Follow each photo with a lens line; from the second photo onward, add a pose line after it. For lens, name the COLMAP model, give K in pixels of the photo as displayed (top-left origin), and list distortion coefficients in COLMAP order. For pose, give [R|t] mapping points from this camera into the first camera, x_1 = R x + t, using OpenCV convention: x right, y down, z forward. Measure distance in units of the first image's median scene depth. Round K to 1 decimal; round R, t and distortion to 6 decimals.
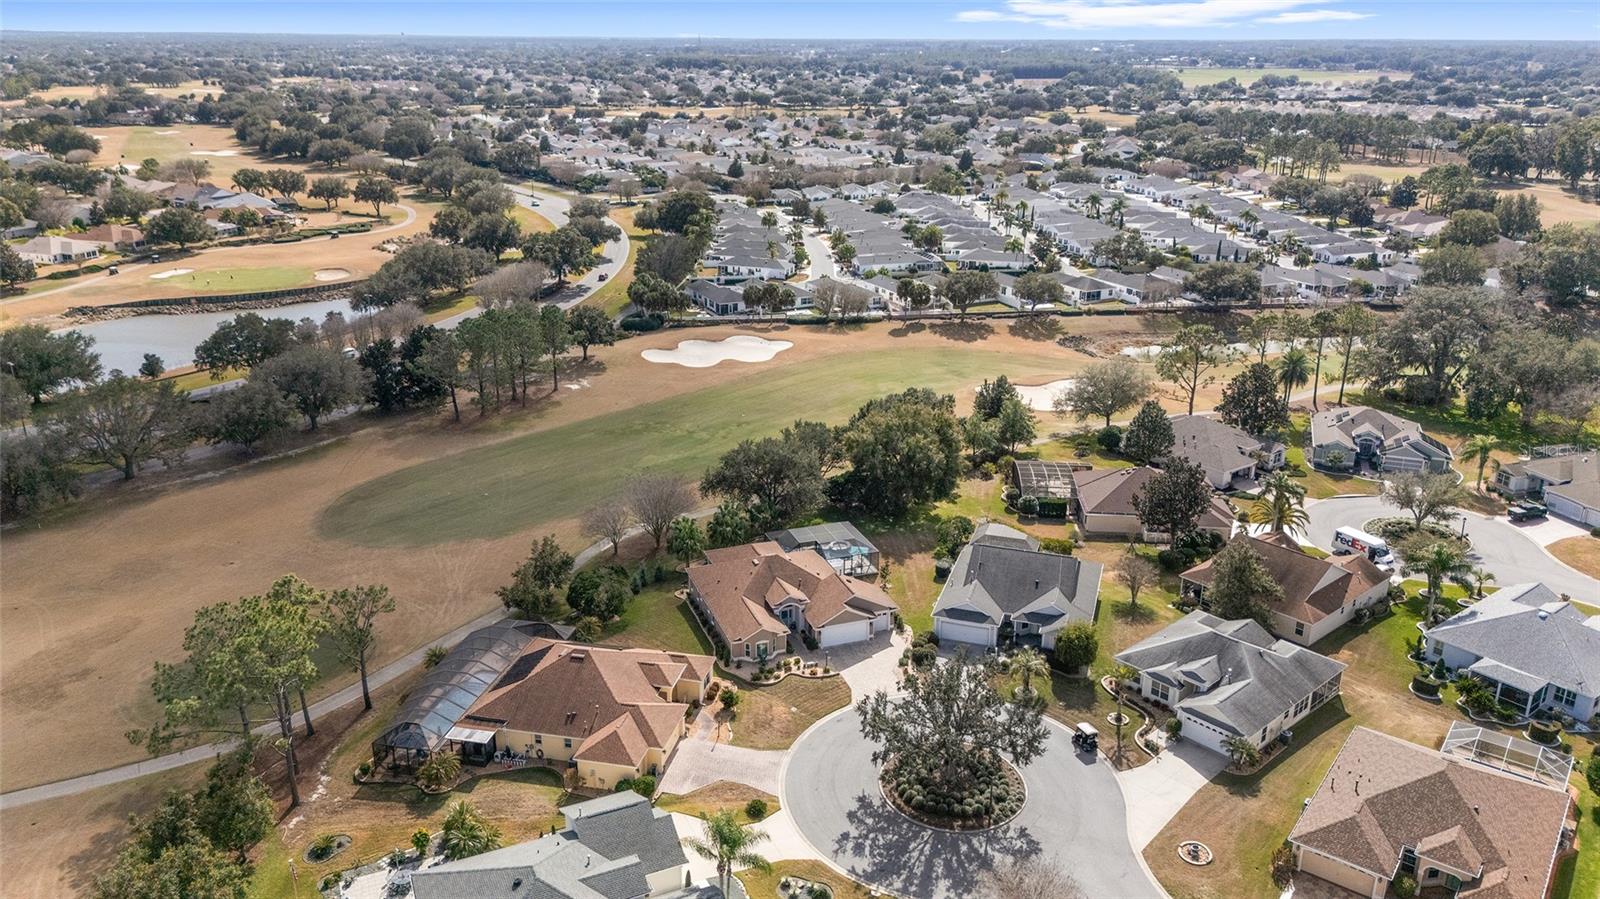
lens RADIAL K [[1182.0, 0, 805.5], [0, 1182.0, 454.0], [0, 0, 1]] dist [0.068582, -0.077746]
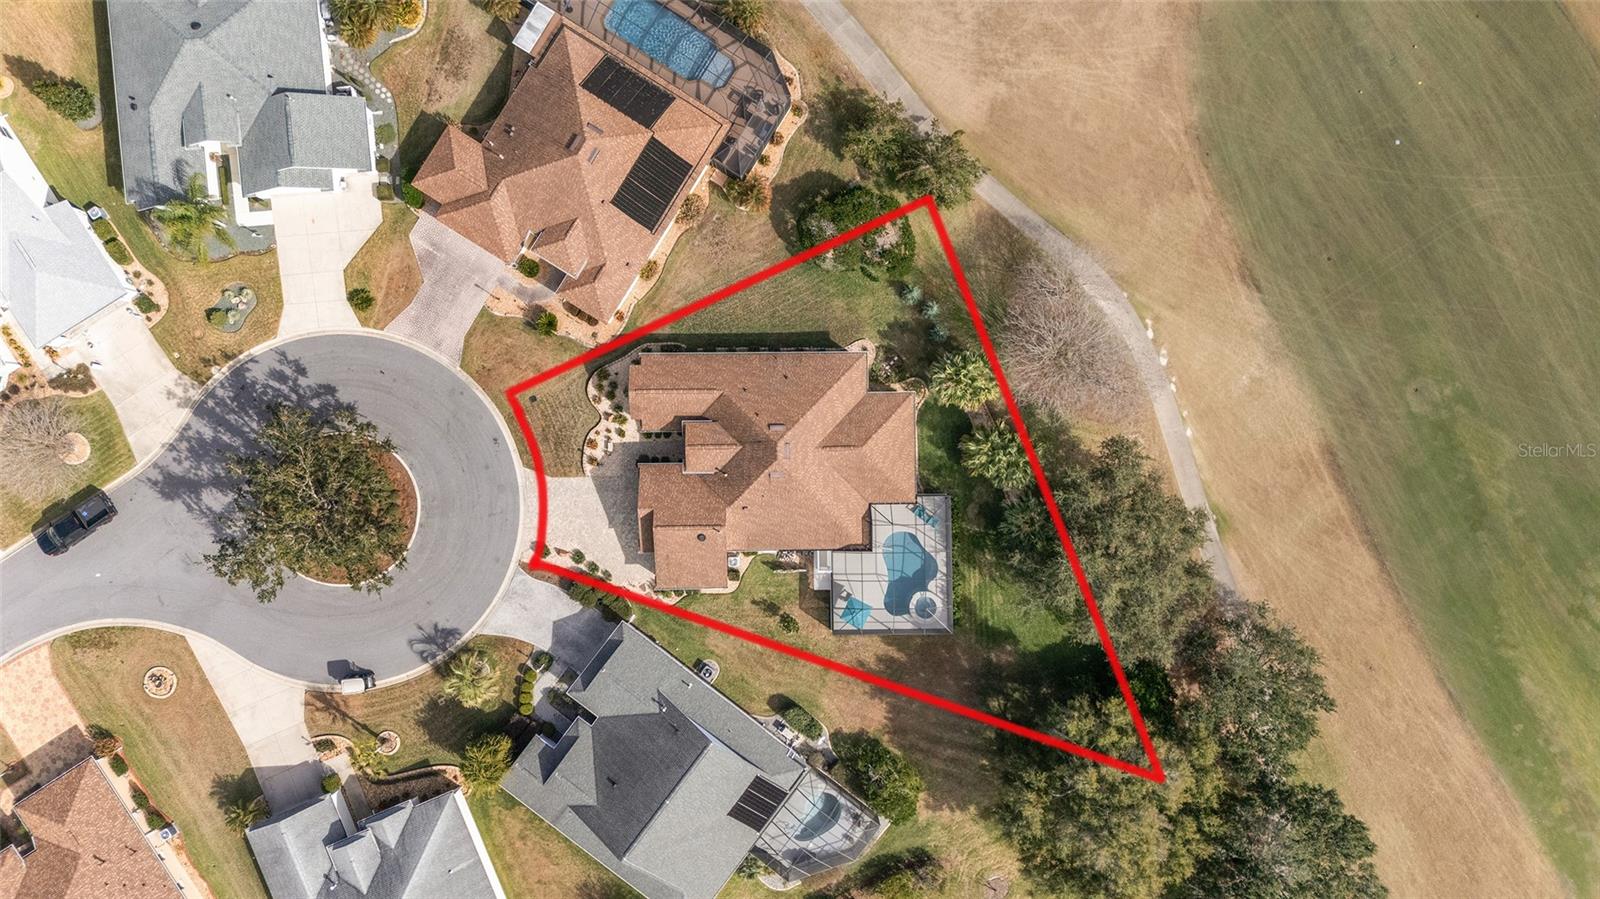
lens RADIAL K [[1182.0, 0, 793.7], [0, 1182.0, 444.8], [0, 0, 1]] dist [0.068582, -0.077746]
pose [[-0.335428, 0.941585, -0.030093, -0.008207], [-0.326154, -0.086102, 0.941387, -0.349238], [0.883805, 0.325582, 0.335983, 0.463771]]
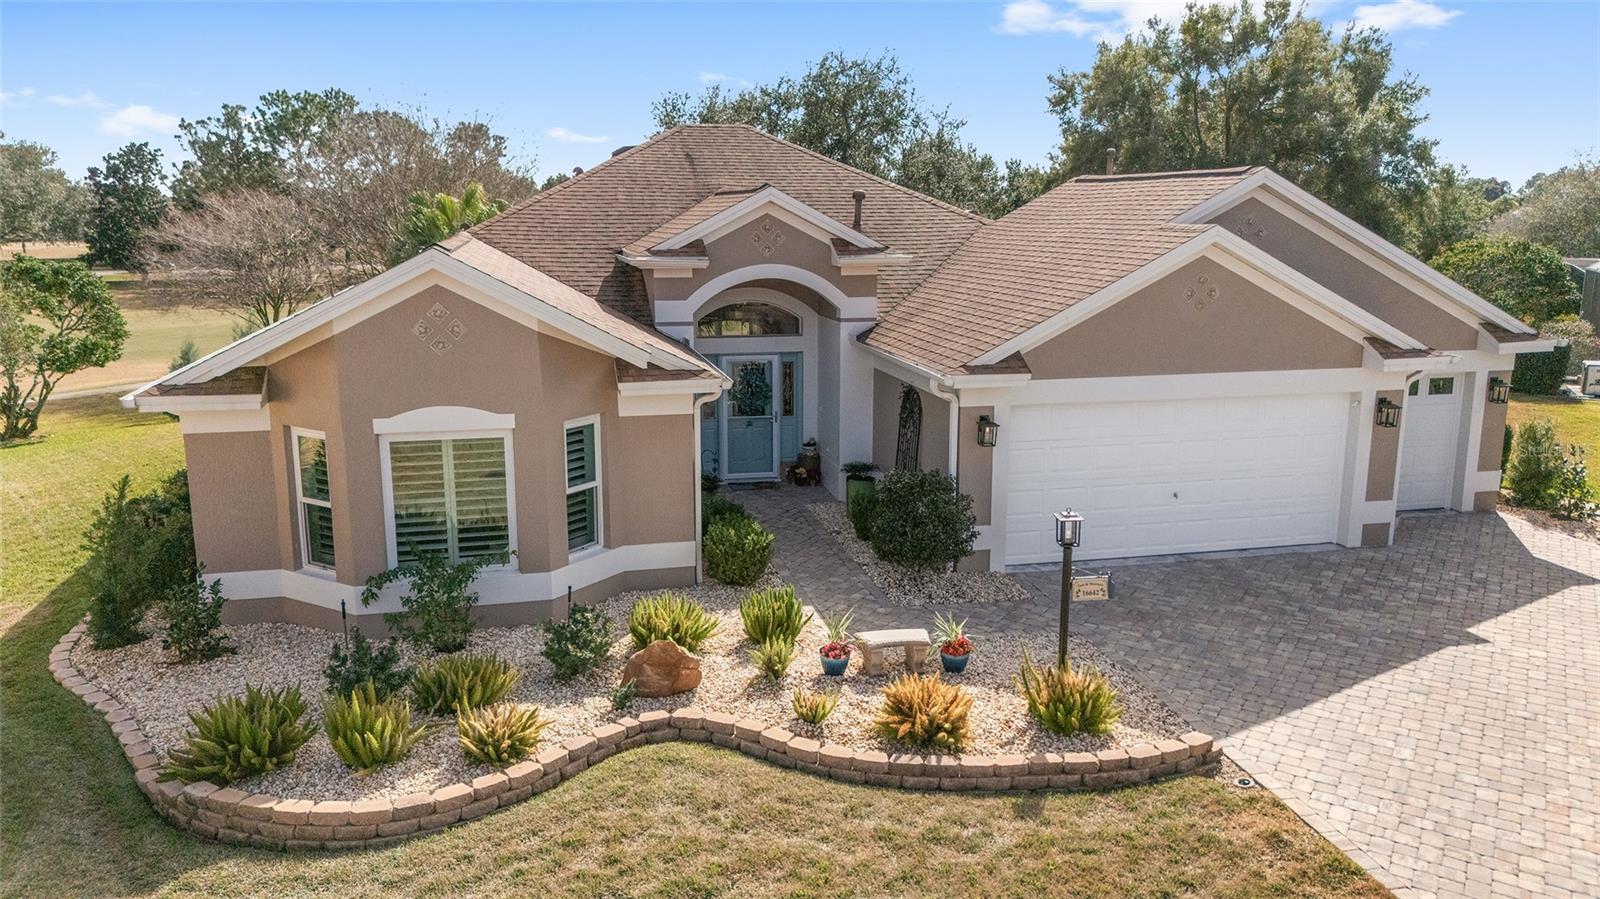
lens RADIAL K [[1182.0, 0, 794.9], [0, 1182.0, 452.7], [0, 0, 1]] dist [0.068582, -0.077746]
pose [[0.992588, 0.014849, -0.120614, 0.004116], [-0.031754, 0.989716, -0.139478, 0.096984], [0.117303, 0.142274, 0.982852, 0.497998]]
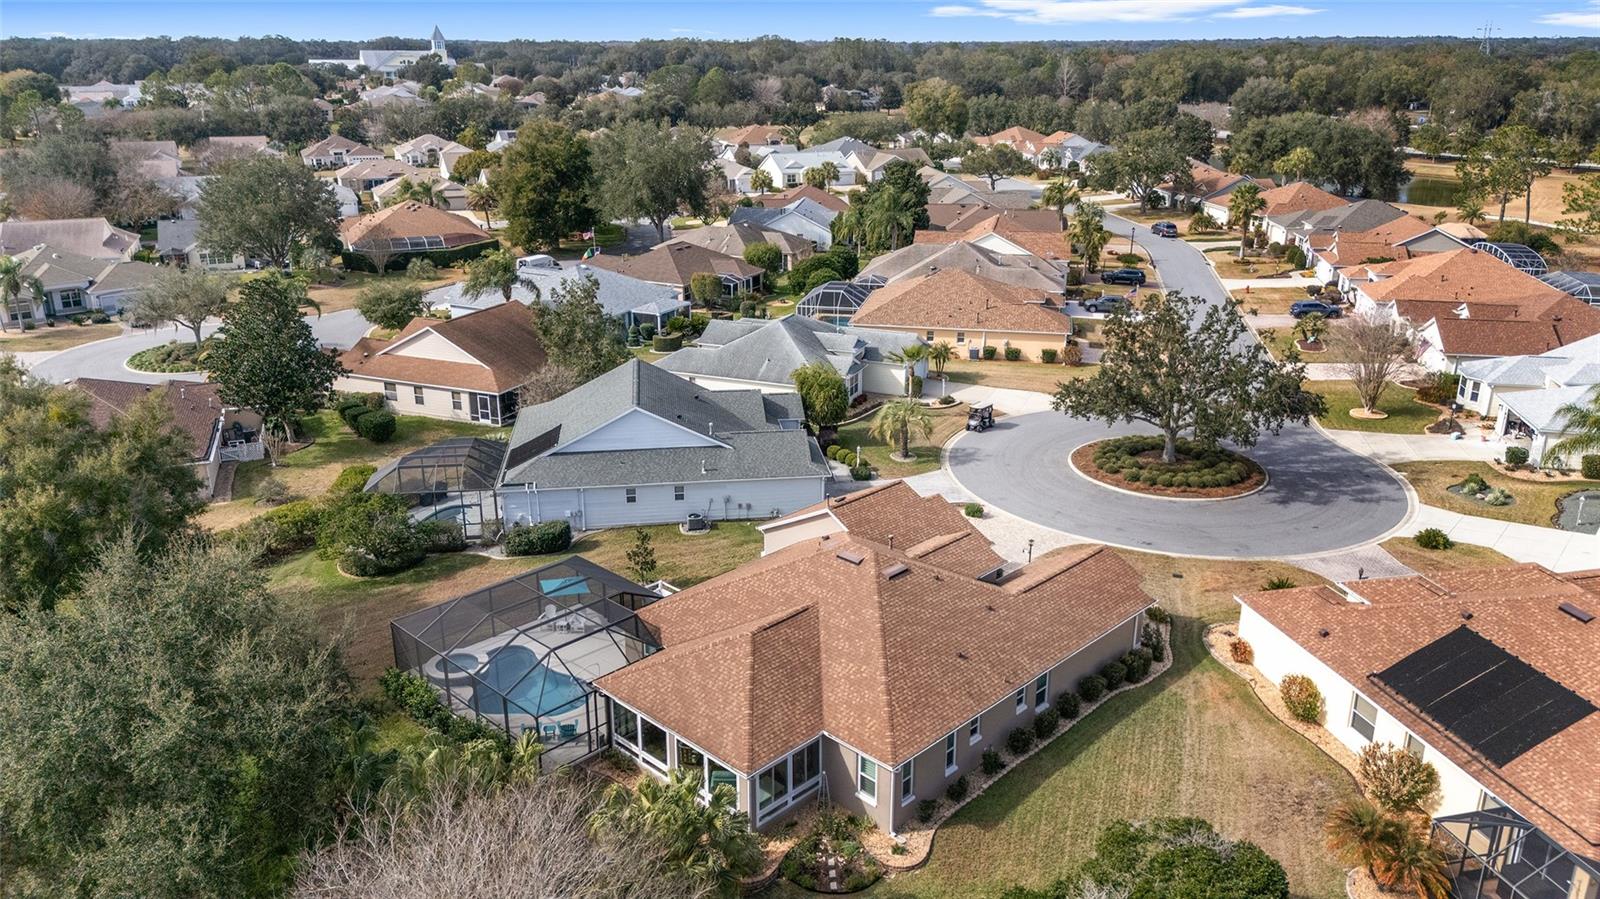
lens RADIAL K [[1182.0, 0, 793.8], [0, 1182.0, 441.2], [0, 0, 1]] dist [0.068582, -0.077746]
pose [[-0.425948, -0.298556, 0.854068, -0.204858], [0.278780, 0.854745, 0.437828, -0.068893], [-0.860726, 0.424589, -0.280845, 0.671807]]
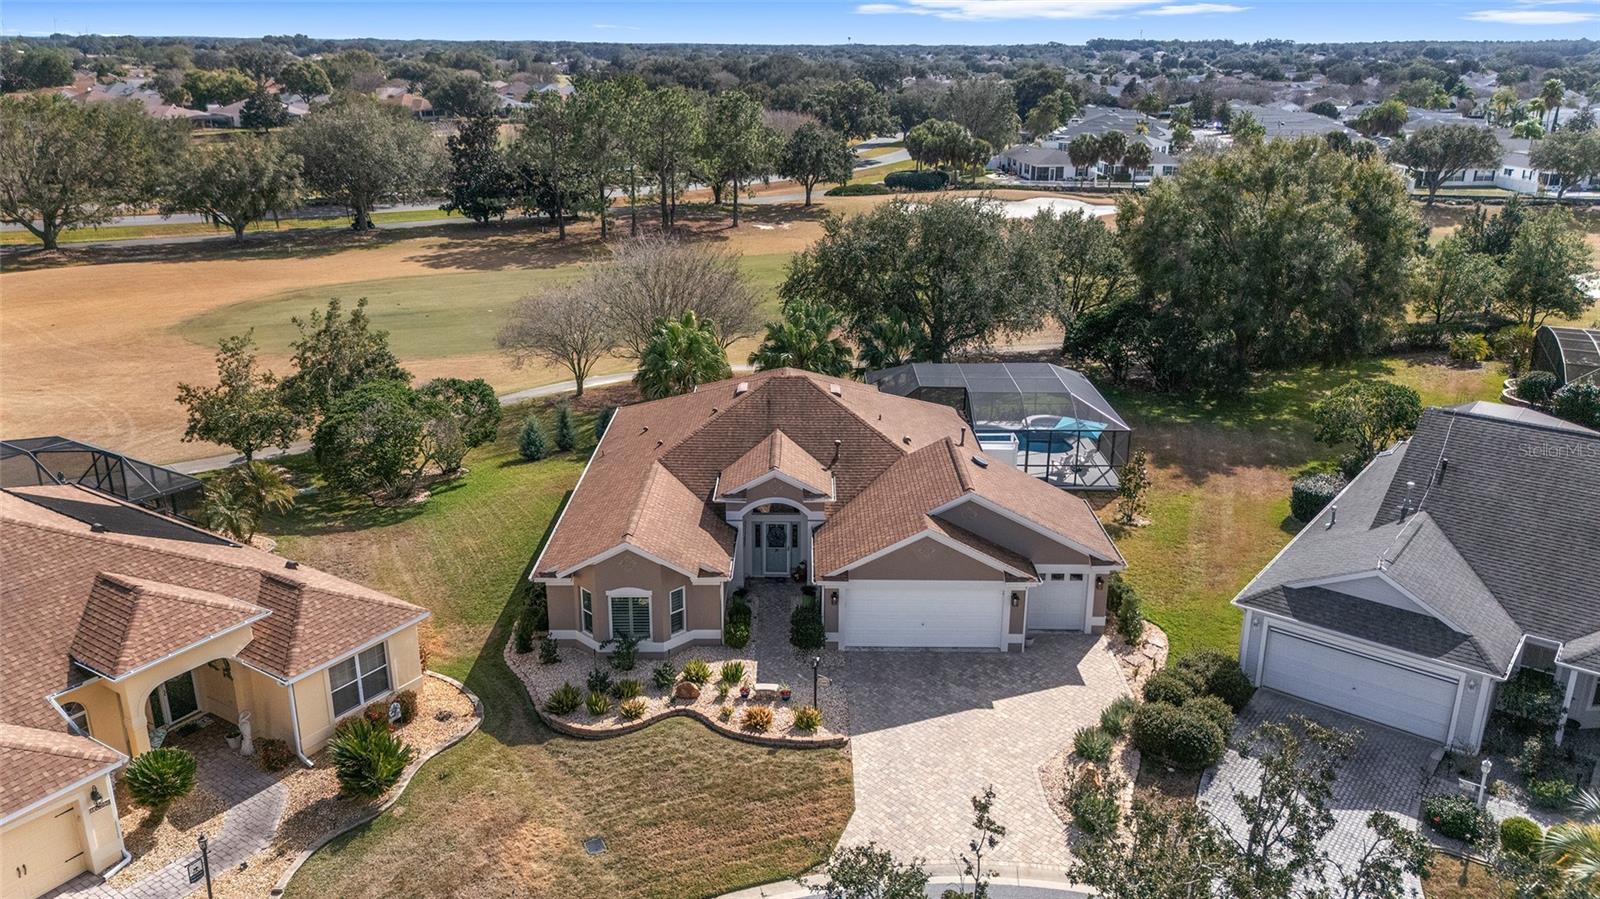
lens RADIAL K [[1182.0, 0, 797.2], [0, 1182.0, 449.9], [0, 0, 1]] dist [0.068582, -0.077746]
pose [[0.937655, 0.110291, -0.329604, 0.056787], [-0.113990, 0.993449, 0.008145, 0.063171], [0.328343, 0.029934, 0.944084, 0.399329]]
